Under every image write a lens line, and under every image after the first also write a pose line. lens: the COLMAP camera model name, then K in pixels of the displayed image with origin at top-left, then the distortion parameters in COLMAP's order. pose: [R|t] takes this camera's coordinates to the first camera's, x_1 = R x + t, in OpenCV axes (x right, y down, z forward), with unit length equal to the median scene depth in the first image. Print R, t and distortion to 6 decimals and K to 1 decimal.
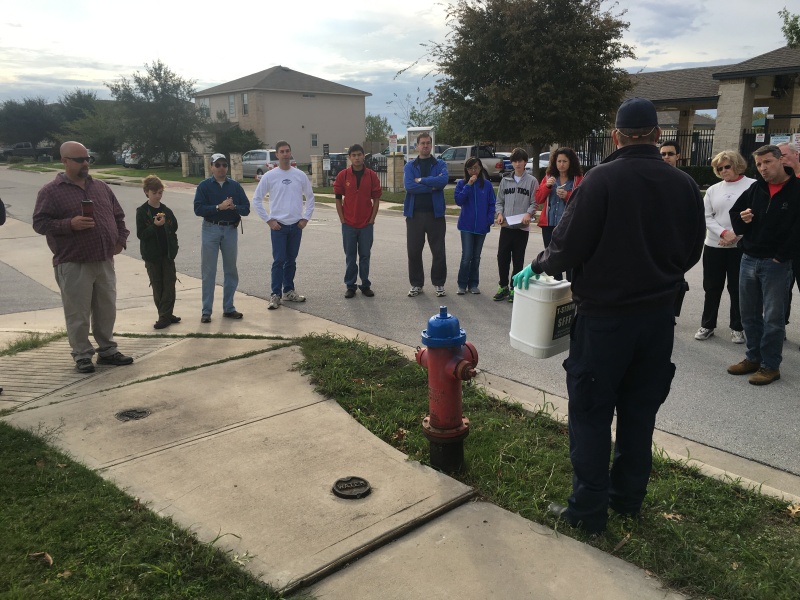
lens RADIAL K [[679.5, 0, 400.0], [0, 679.5, 300.0], [0, 0, 1]] dist [0.076279, -0.091340]
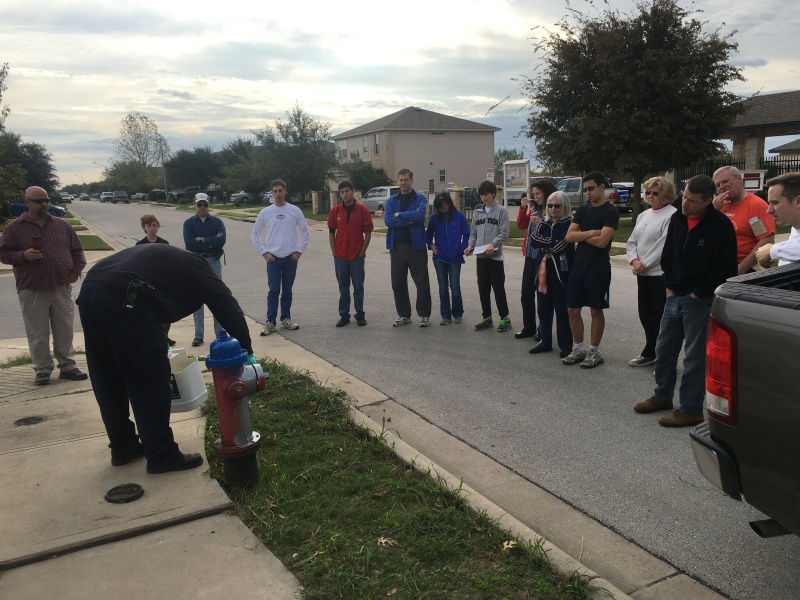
lens RADIAL K [[676.9, 0, 400.0], [0, 676.9, 300.0], [0, 0, 1]] dist [0.083790, -0.117158]
pose [[0.975575, 0.011369, -0.219372, 0.098683], [-0.021875, 0.998724, -0.045525, 0.000695], [0.218574, 0.049212, 0.974579, 0.001146]]
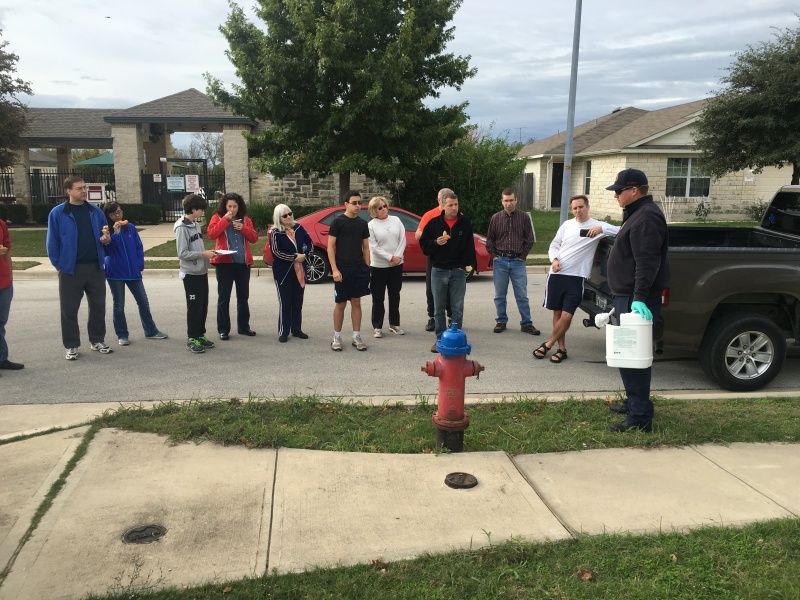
lens RADIAL K [[676.9, 0, 400.0], [0, 676.9, 300.0], [0, 0, 1]] dist [0.083790, -0.117158]
pose [[0.584217, -0.133056, 0.800616, -0.173146], [0.172109, 0.984345, 0.038001, -0.016909], [-0.793139, 0.115592, 0.597971, 0.054678]]
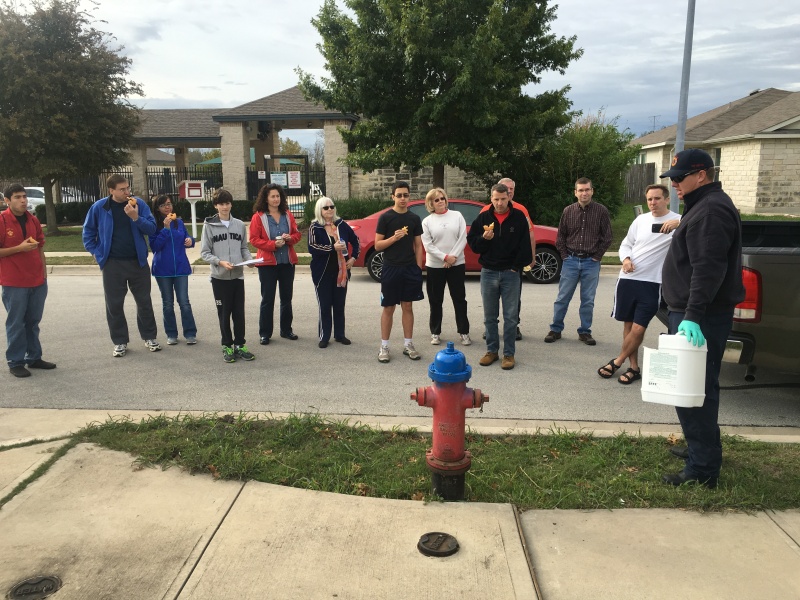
lens RADIAL K [[676.9, 0, 400.0], [0, 676.9, 300.0], [0, 0, 1]] dist [0.083790, -0.117158]
pose [[0.717792, -0.126629, 0.684646, -0.118028], [0.159251, 0.987115, 0.015611, -0.013927], [-0.677801, 0.097825, 0.728709, 0.051179]]
